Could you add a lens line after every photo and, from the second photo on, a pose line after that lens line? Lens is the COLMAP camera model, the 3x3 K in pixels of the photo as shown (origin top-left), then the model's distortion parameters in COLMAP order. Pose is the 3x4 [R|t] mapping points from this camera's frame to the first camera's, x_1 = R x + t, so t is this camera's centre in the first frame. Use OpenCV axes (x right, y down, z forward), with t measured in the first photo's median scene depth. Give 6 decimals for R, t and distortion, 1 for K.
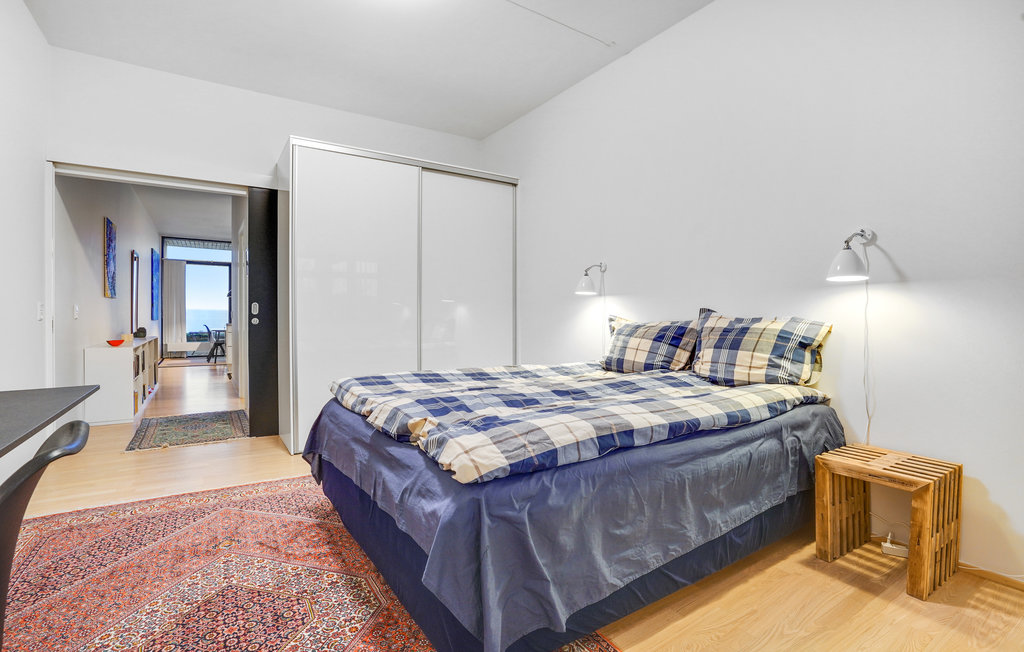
lens RADIAL K [[476.9, 0, 501.5], [0, 476.9, 318.7], [0, 0, 1]] dist [0.002002, 0.000276]
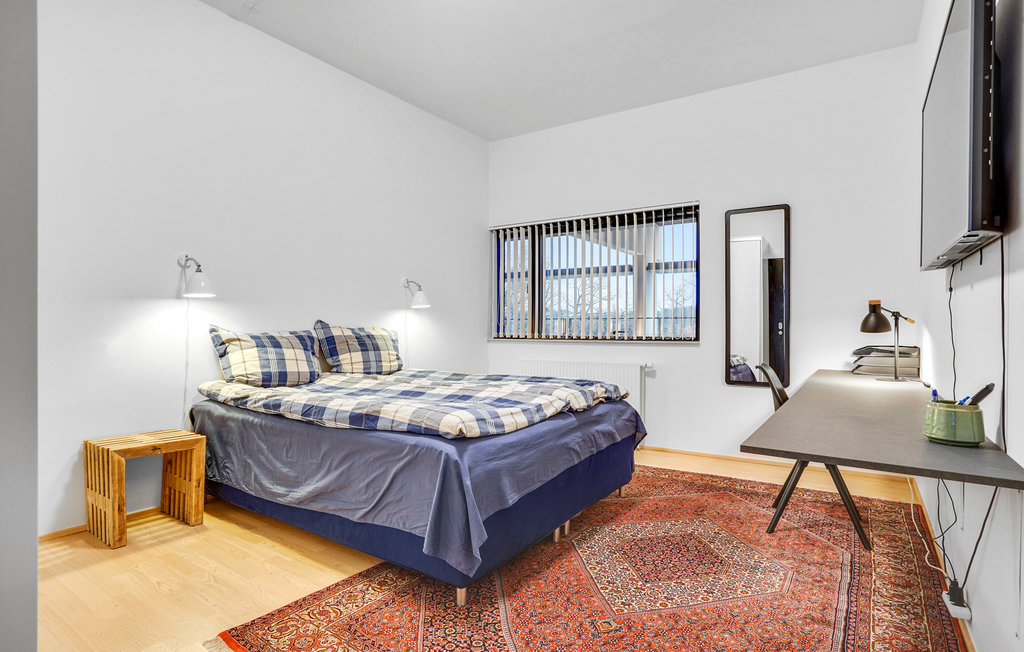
lens RADIAL K [[531.9, 0, 512.0], [0, 531.9, 326.0], [0, 0, 1]] dist [-0.023051, 0.000267]
pose [[-0.407269, 0.000934, 0.913308, -1.122608], [-0.000423, 0.999999, -0.001211, -0.005786], [-0.913308, -0.000879, -0.407269, 1.292563]]
